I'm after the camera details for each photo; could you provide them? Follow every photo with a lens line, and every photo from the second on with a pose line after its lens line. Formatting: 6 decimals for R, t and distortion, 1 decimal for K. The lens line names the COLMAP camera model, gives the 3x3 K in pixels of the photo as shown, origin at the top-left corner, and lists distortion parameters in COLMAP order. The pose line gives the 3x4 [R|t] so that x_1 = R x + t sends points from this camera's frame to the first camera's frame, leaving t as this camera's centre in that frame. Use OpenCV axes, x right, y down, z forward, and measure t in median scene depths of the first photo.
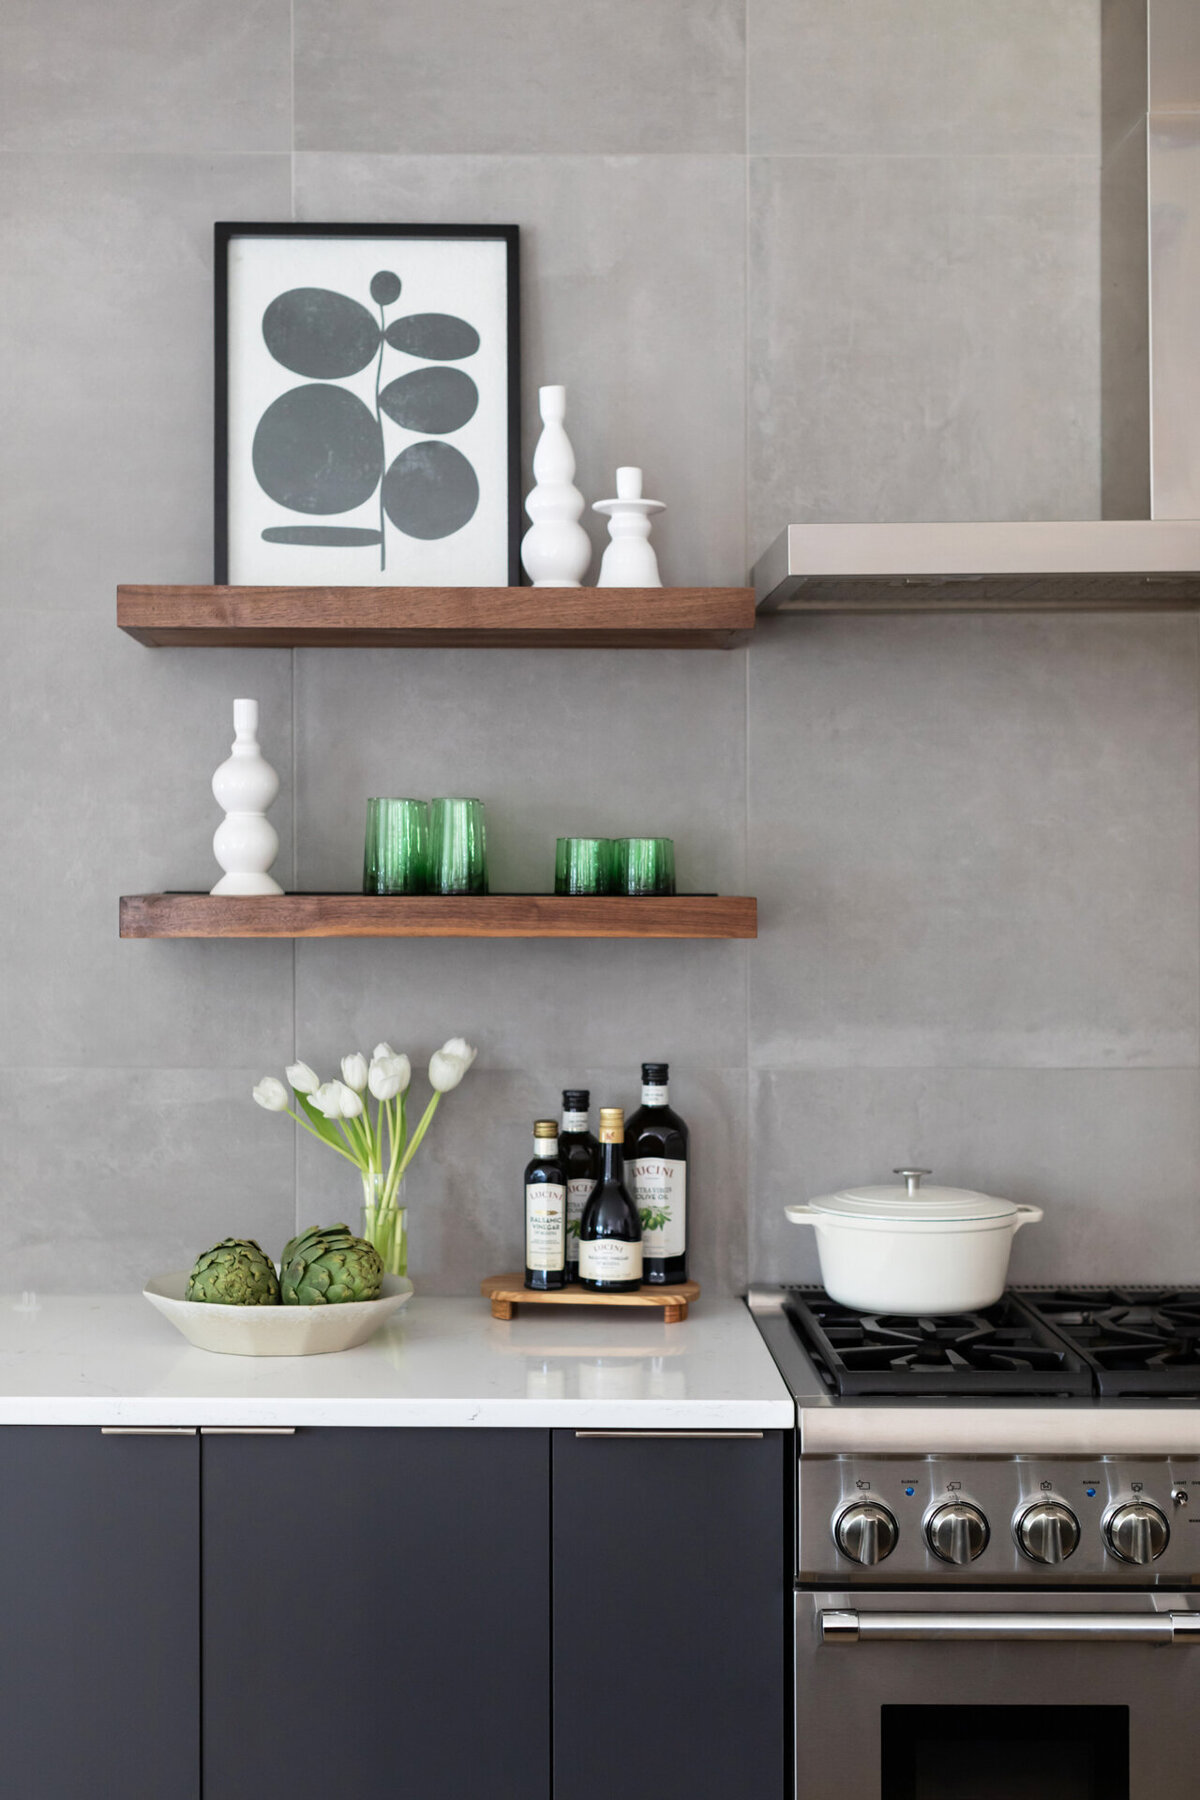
lens RADIAL K [[2559.7, 0, 600.0], [0, 2559.7, 900.0], [0, 0, 1]] dist [0.008393, 0.055407]
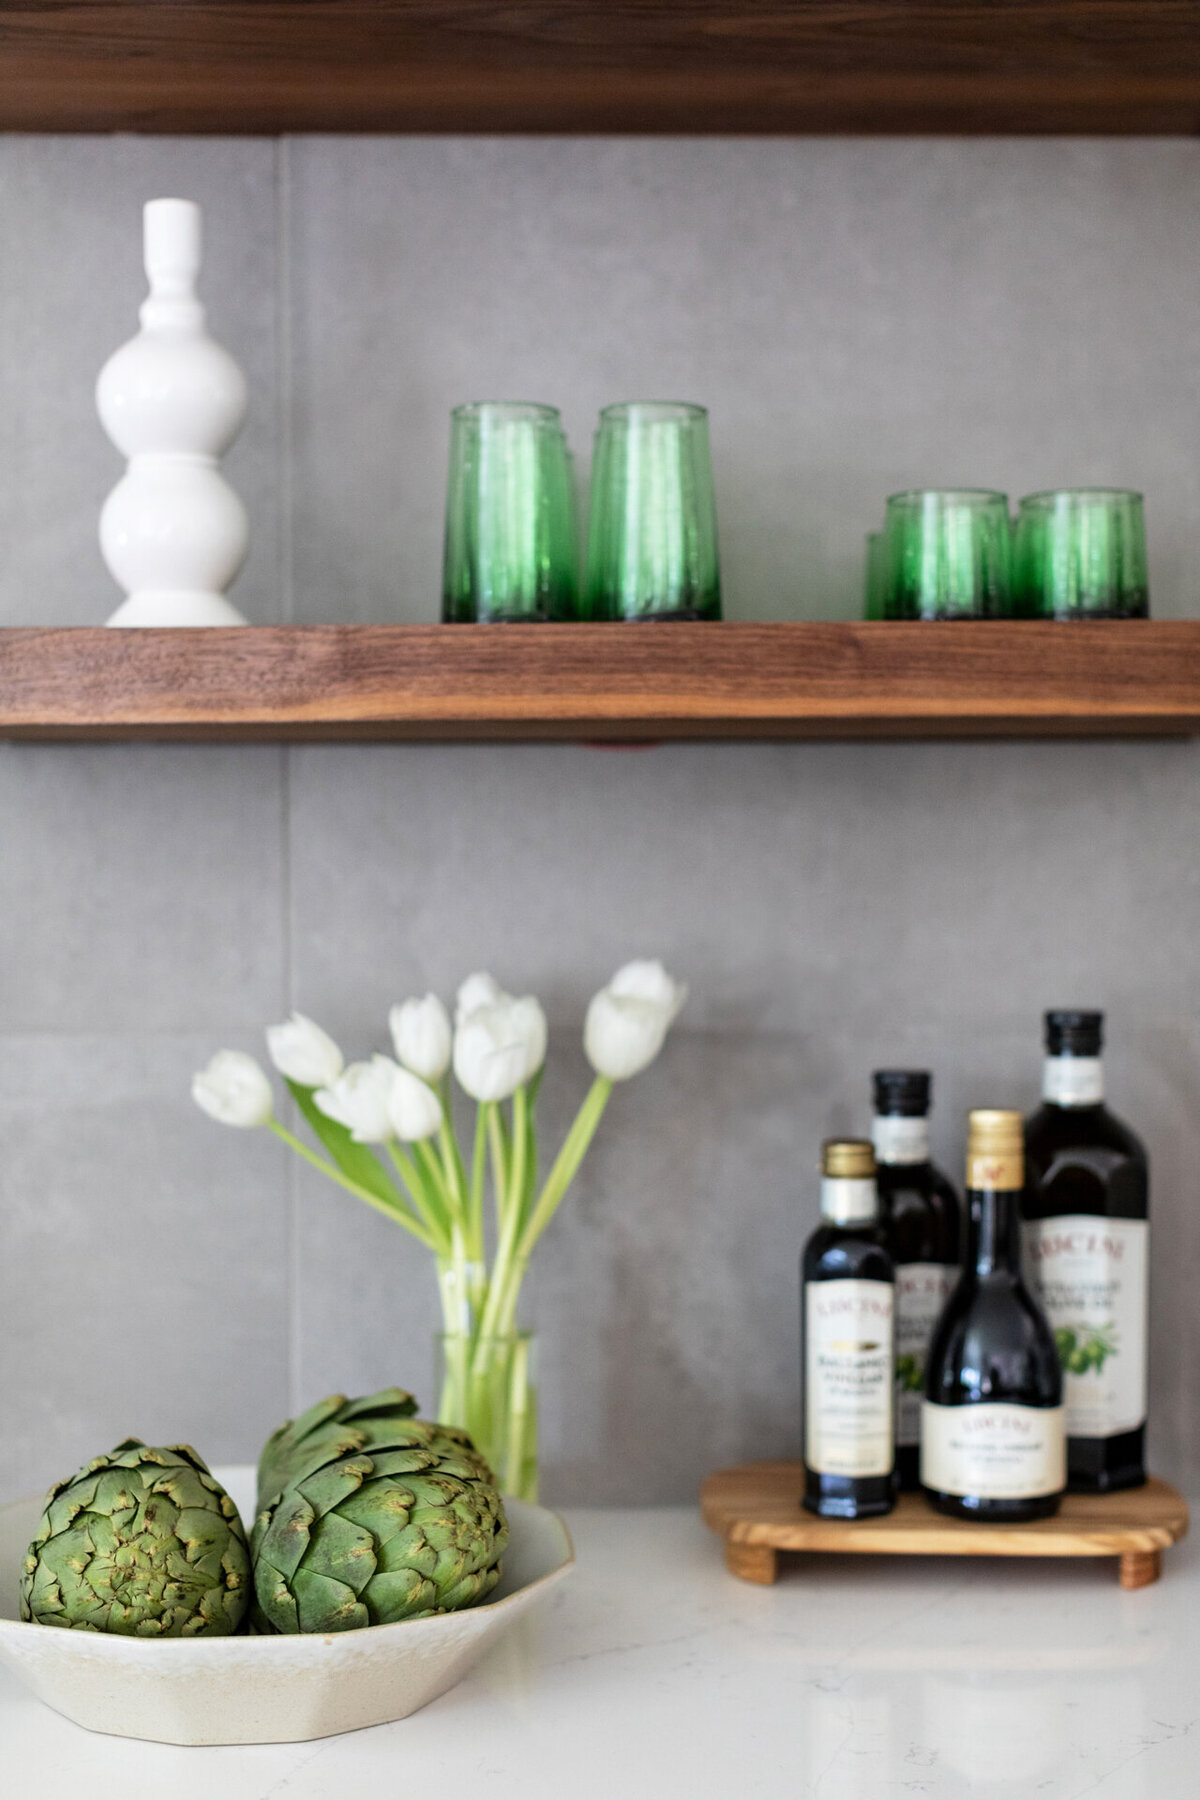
lens RADIAL K [[2552.2, 0, 766.1], [0, 2552.2, 817.8], [0, 0, 1]] dist [-0.014976, 0.019292]
pose [[0.997988, -0.007055, 0.063016, -0.063819], [0.008221, 0.999799, -0.018260, 0.037561], [-0.062874, 0.018741, 0.997845, 0.552207]]
